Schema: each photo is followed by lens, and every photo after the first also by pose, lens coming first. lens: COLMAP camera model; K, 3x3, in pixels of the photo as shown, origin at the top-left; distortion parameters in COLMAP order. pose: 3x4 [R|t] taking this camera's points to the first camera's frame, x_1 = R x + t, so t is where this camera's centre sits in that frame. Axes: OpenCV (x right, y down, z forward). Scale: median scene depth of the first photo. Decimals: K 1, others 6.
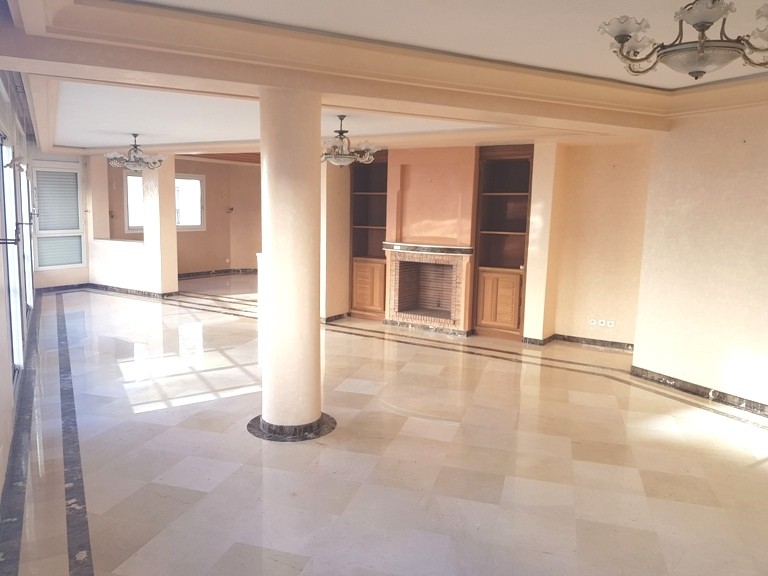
lens RADIAL K [[582.3, 0, 378.6], [0, 582.3, 285.0], [0, 0, 1]] dist [0.029881, -0.005893]
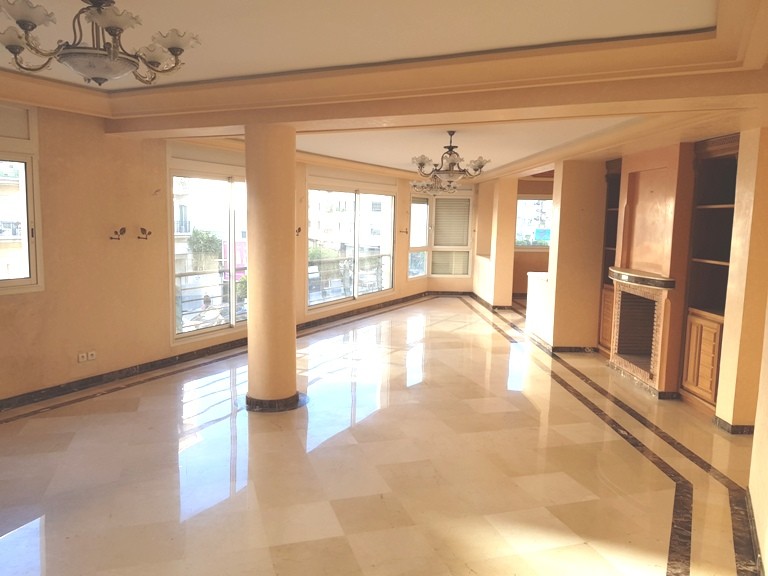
lens RADIAL K [[582.3, 0, 378.6], [0, 582.3, 285.0], [0, 0, 1]] dist [0.029881, -0.005893]
pose [[0.590076, 0.086686, -0.802680, 0.547690], [-0.121276, 0.992455, 0.018027, -0.026502], [0.798187, 0.086709, 0.596137, 0.262275]]
